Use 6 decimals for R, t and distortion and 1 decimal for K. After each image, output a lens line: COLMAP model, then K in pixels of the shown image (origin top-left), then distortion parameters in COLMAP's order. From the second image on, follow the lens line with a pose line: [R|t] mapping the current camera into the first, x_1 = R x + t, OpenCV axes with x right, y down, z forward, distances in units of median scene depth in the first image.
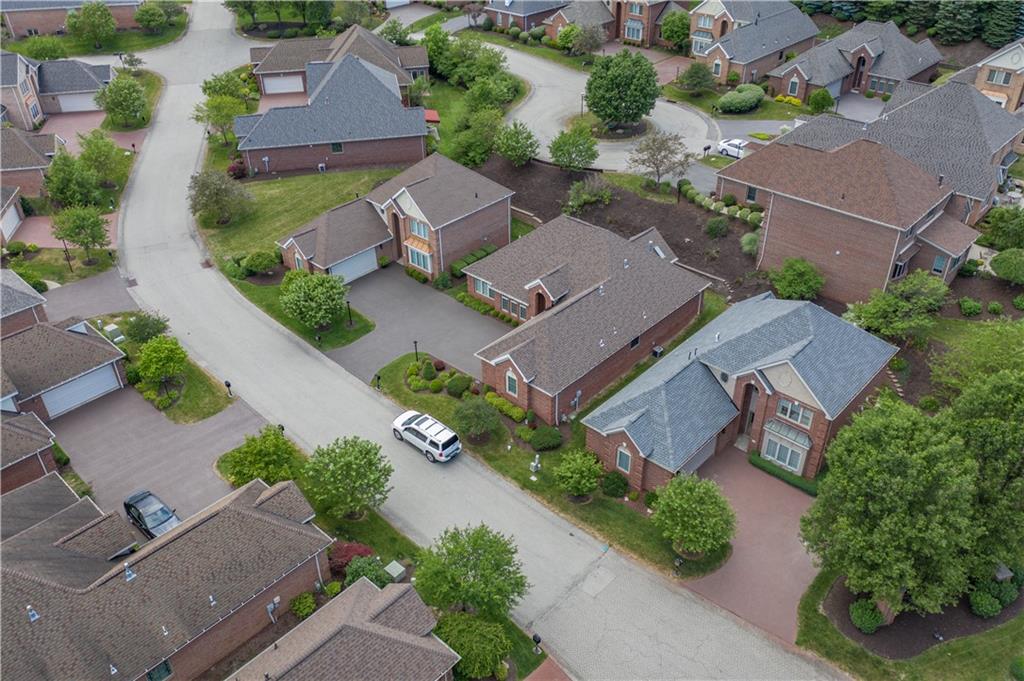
lens RADIAL K [[808.5, 0, 509.1], [0, 808.5, 333.5], [0, 0, 1]] dist [-0.000621, -0.003334]
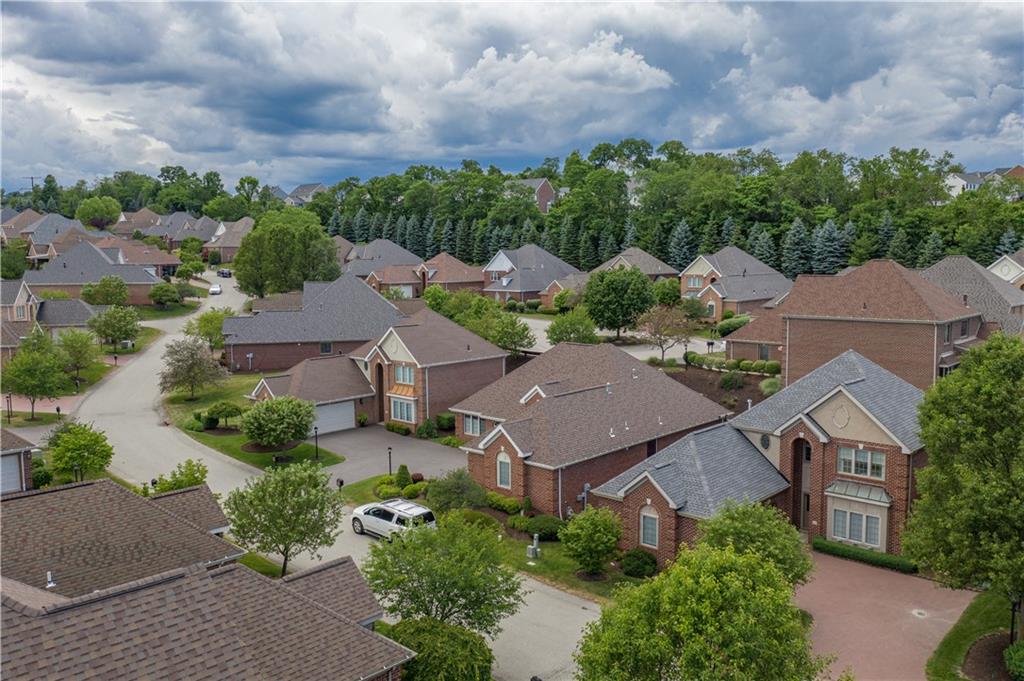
lens RADIAL K [[808.5, 0, 509.1], [0, 808.5, 345.5], [0, 0, 1]] dist [-0.000621, -0.003334]
pose [[0.999986, 0.005312, 0.000197, 0.008099], [-0.004607, 0.884681, -0.466173, 0.346371], [-0.002651, 0.466166, 0.884693, 0.235009]]
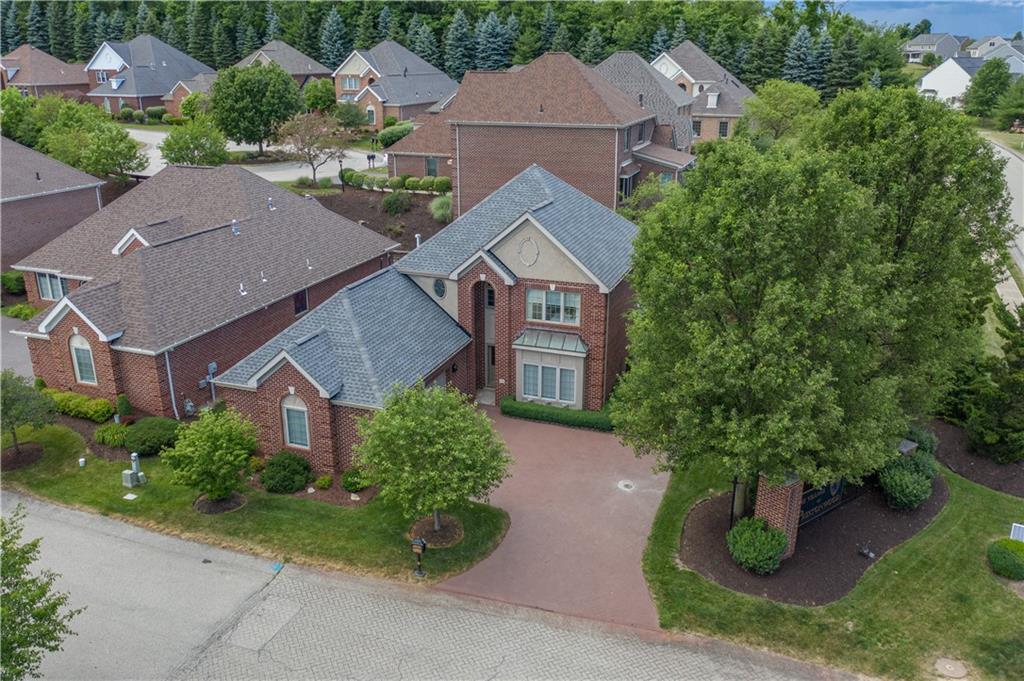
lens RADIAL K [[808.5, 0, 502.0], [0, 808.5, 342.0], [0, 0, 1]] dist [-0.000621, -0.003334]
pose [[0.923972, -0.112929, 0.365409, 0.072152], [0.202647, 0.954832, -0.217323, 0.243197], [-0.324362, 0.274849, 0.905123, 0.412219]]
